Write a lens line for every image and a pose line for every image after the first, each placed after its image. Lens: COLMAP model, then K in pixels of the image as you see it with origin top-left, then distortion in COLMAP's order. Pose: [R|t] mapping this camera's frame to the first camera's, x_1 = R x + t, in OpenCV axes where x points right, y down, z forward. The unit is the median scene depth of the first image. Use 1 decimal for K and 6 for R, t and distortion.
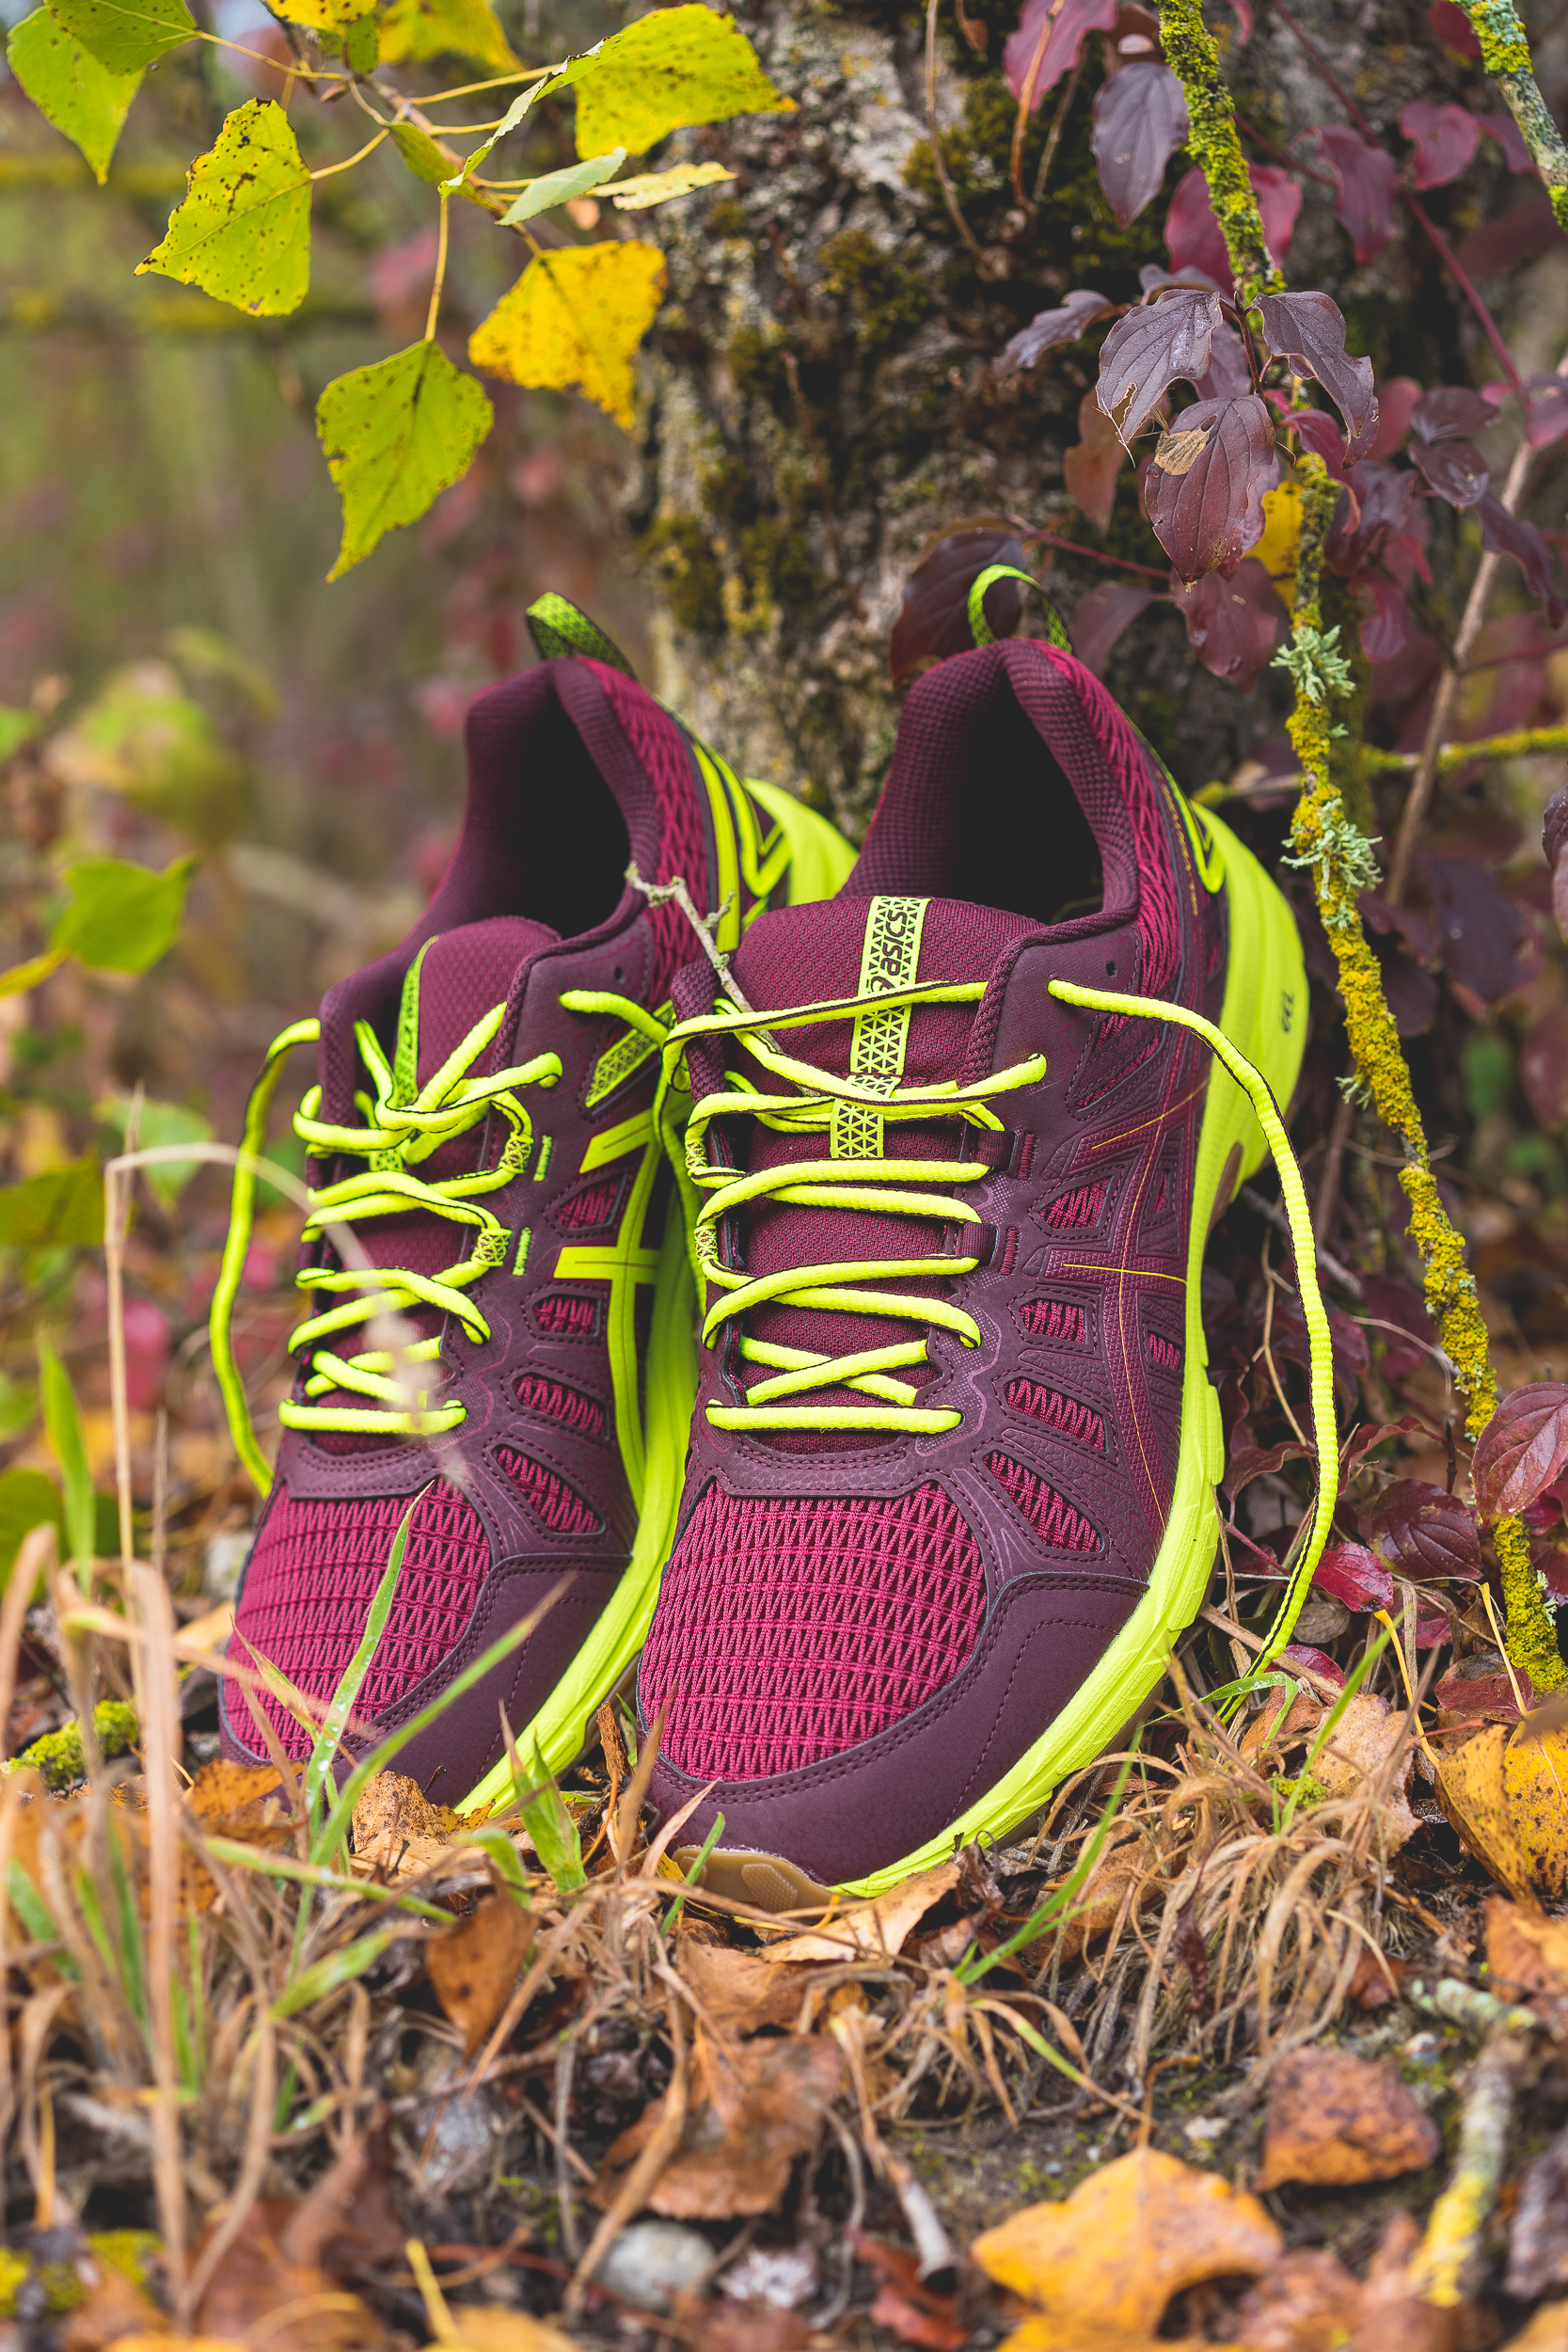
lens RADIAL K [[3740.5, 0, 816.9], [0, 3740.5, 1212.3], [0, 0, 1]] dist [0.015086, -0.093633]
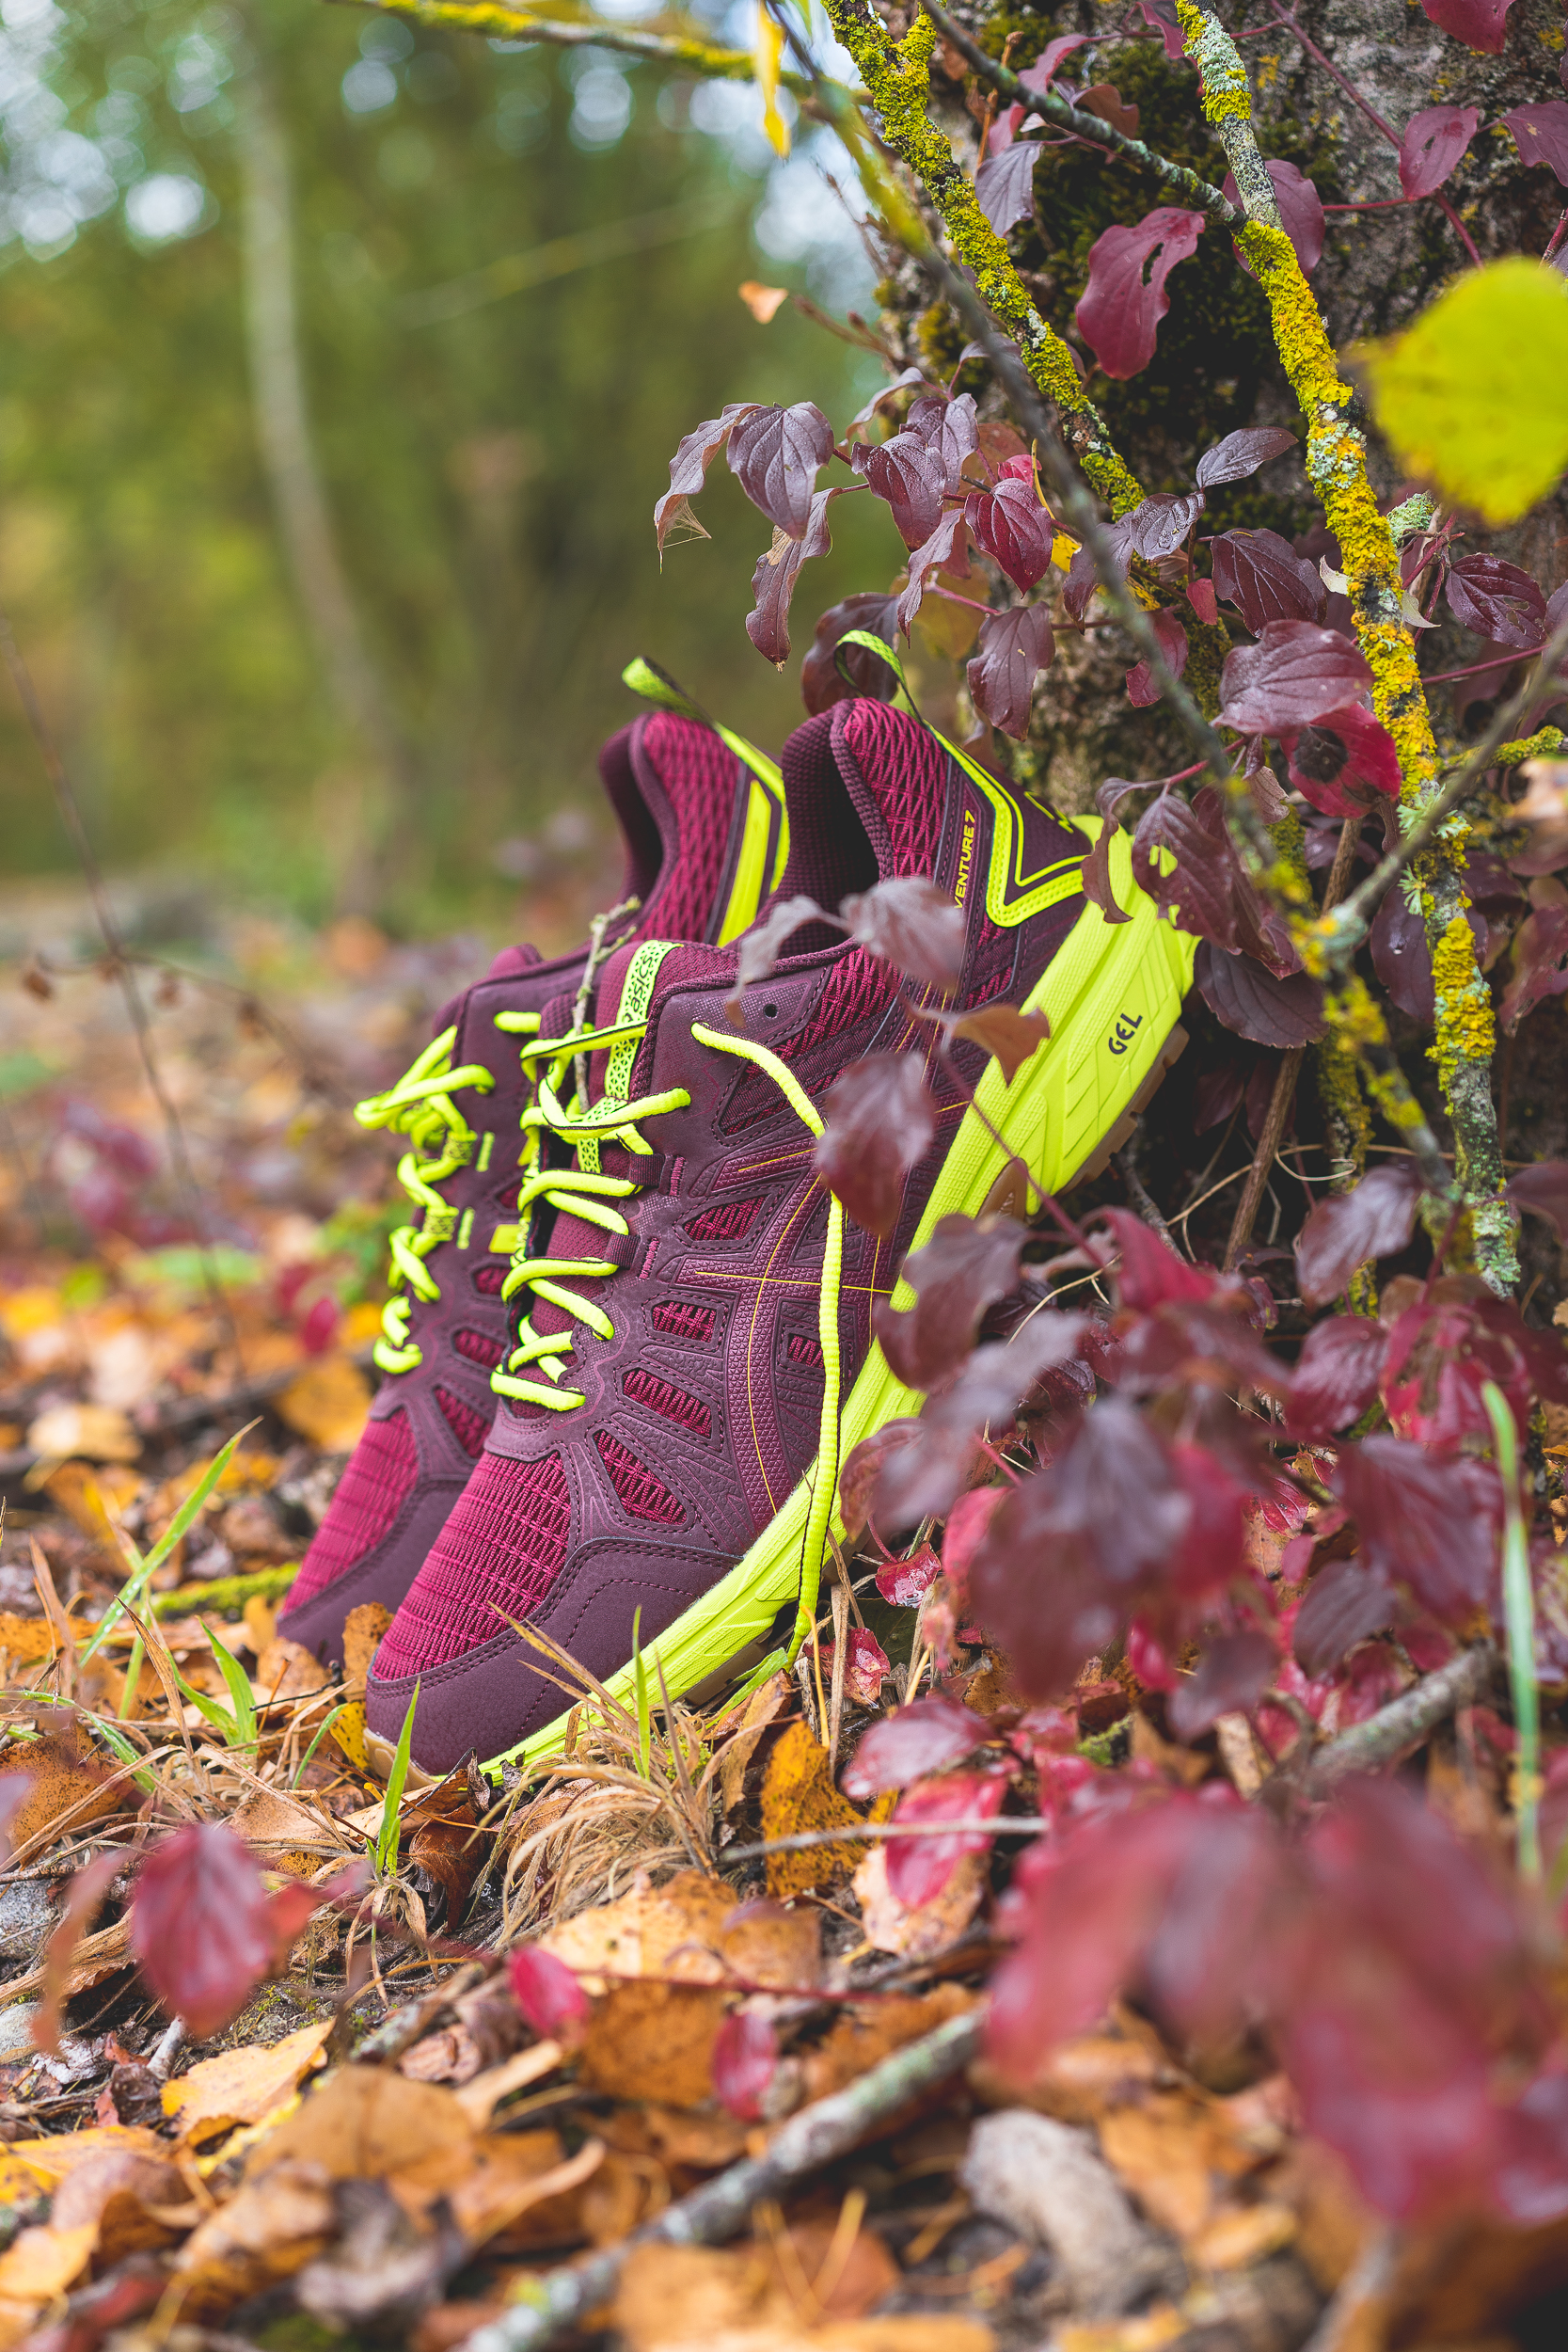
lens RADIAL K [[3740.5, 0, 816.9], [0, 3740.5, 1212.3], [0, 0, 1]] dist [0.015086, -0.093633]
pose [[0.782123, 0.051565, -0.620987, 0.787421], [-0.012833, 0.997692, 0.066684, -0.079407], [0.622993, -0.044186, 0.780979, 0.126488]]
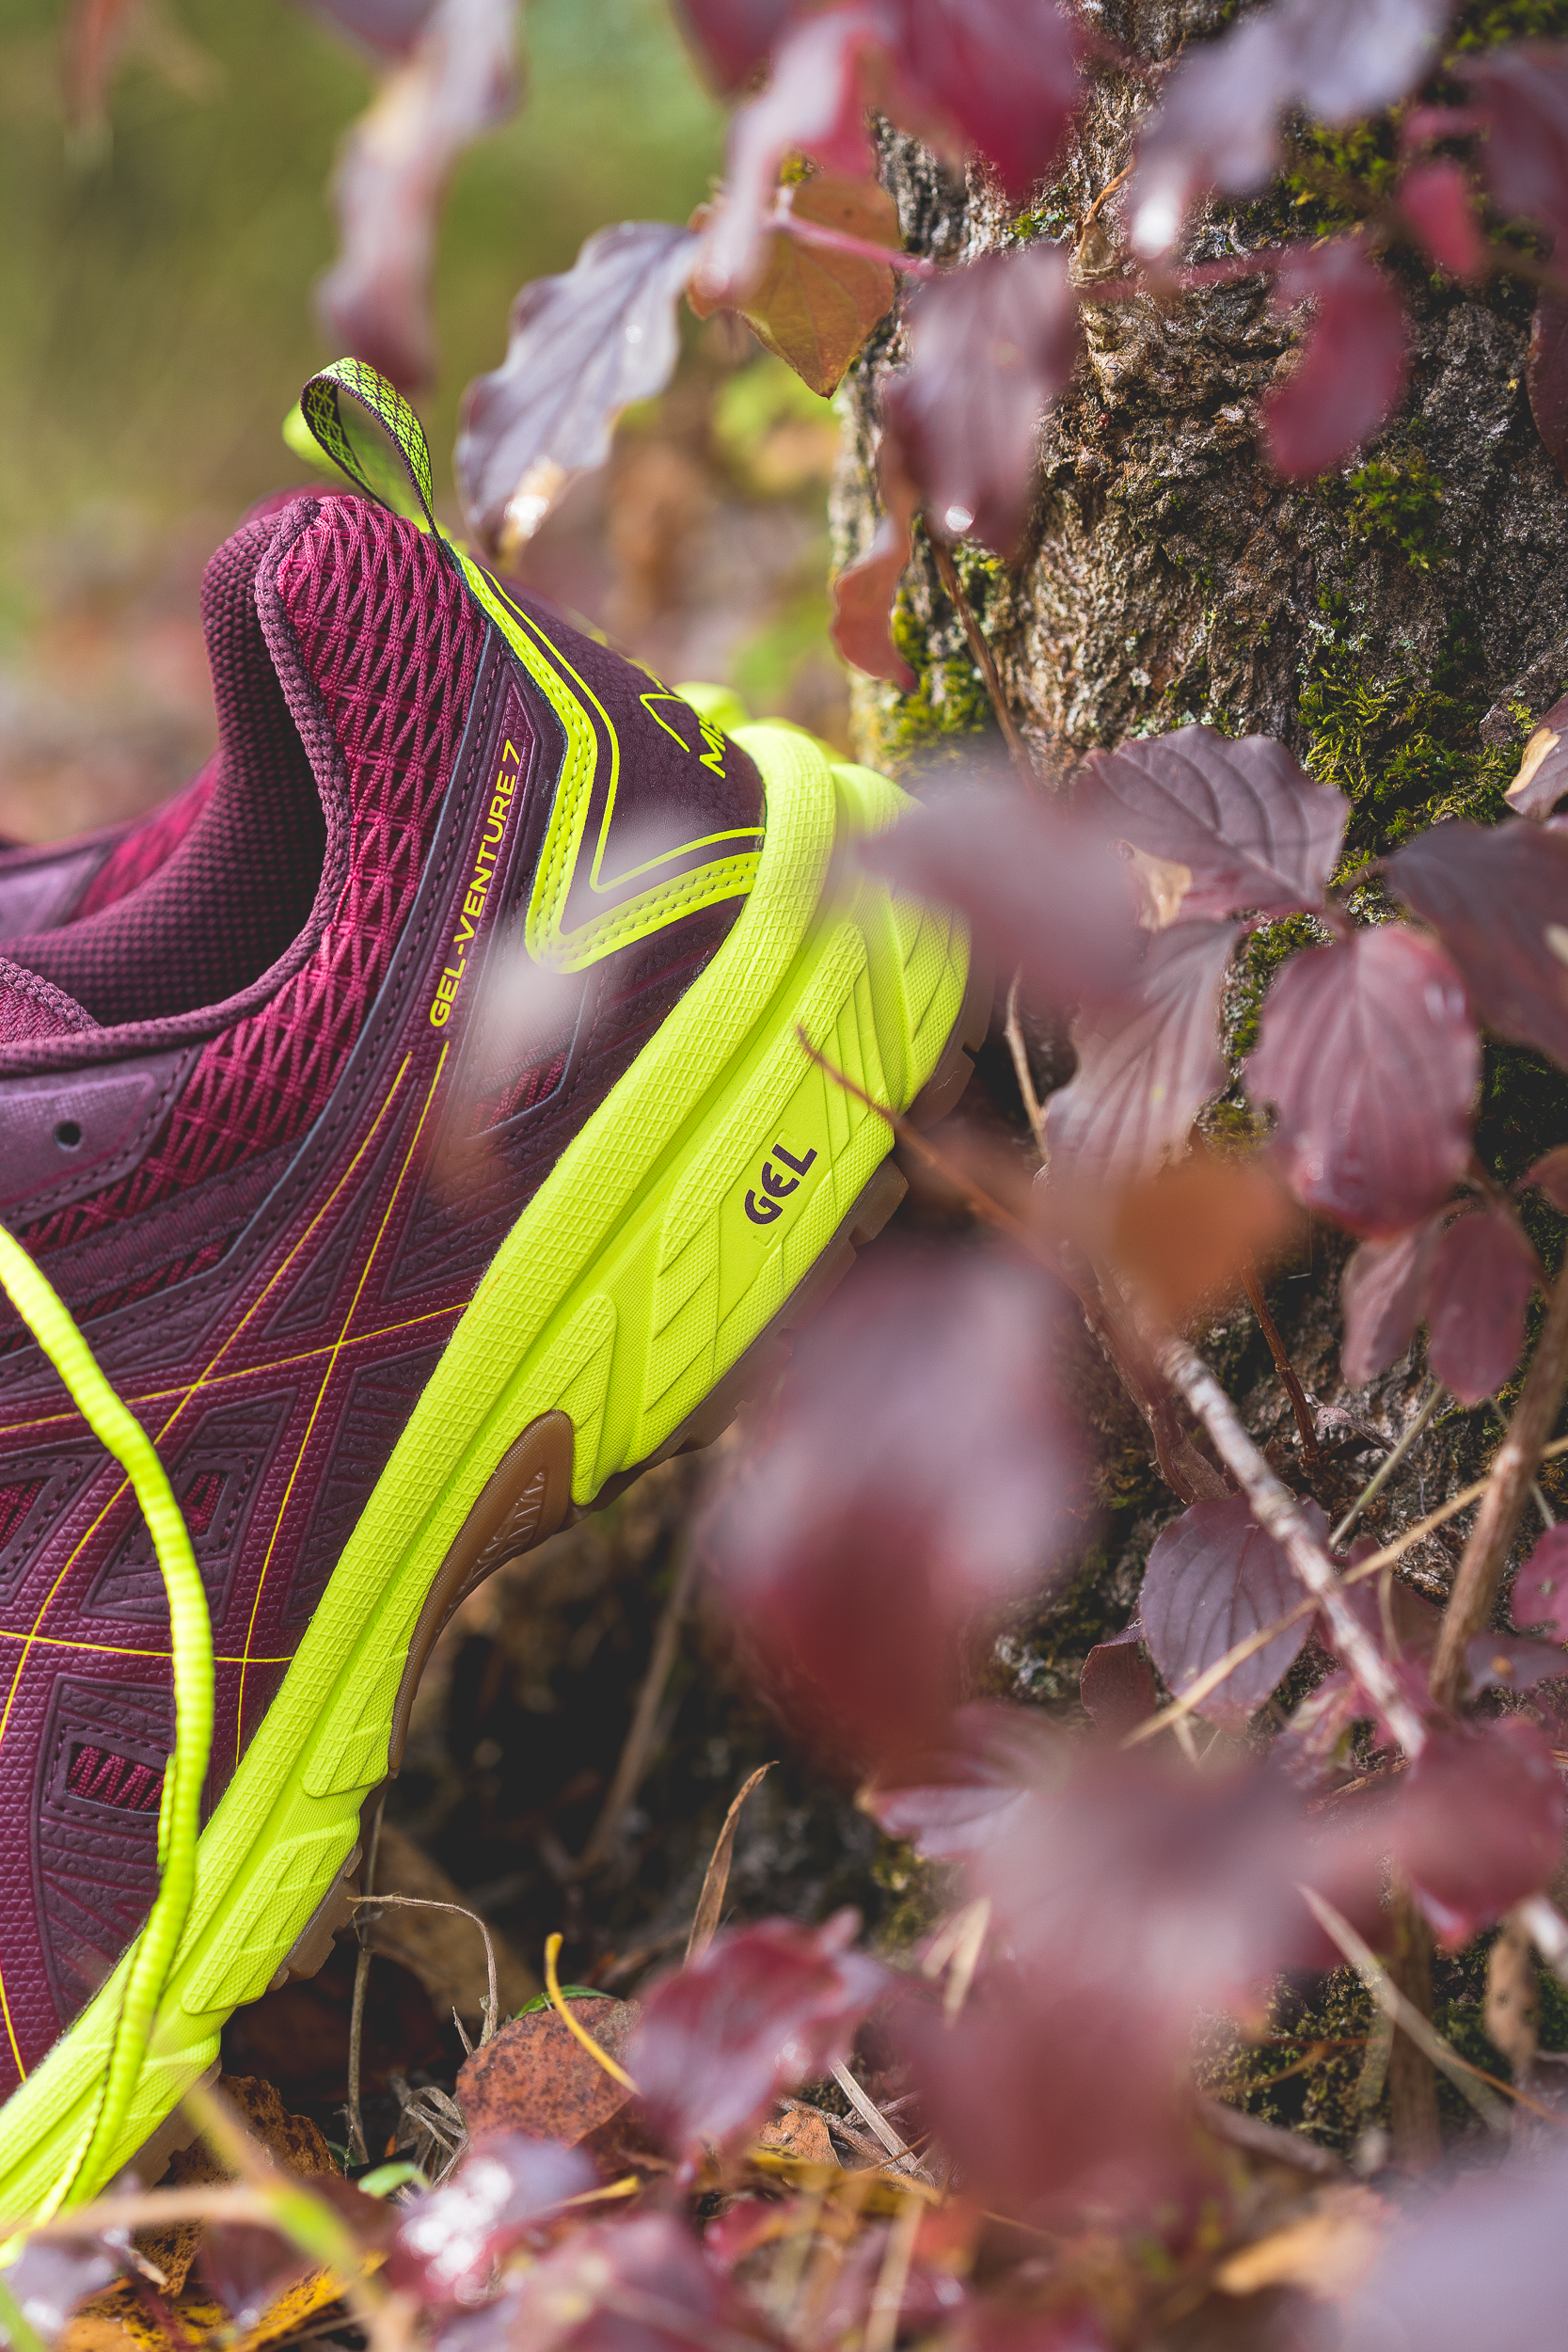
lens RADIAL K [[3796.8, 0, 784.0], [0, 3796.8, 1176.0], [0, 0, 1]] dist [-0.000841, 0.125343]
pose [[0.754311, 0.192268, -0.627733, 0.531069], [-0.081266, 0.976146, 0.201332, -0.185304], [0.651469, -0.100853, 0.751942, 0.625404]]
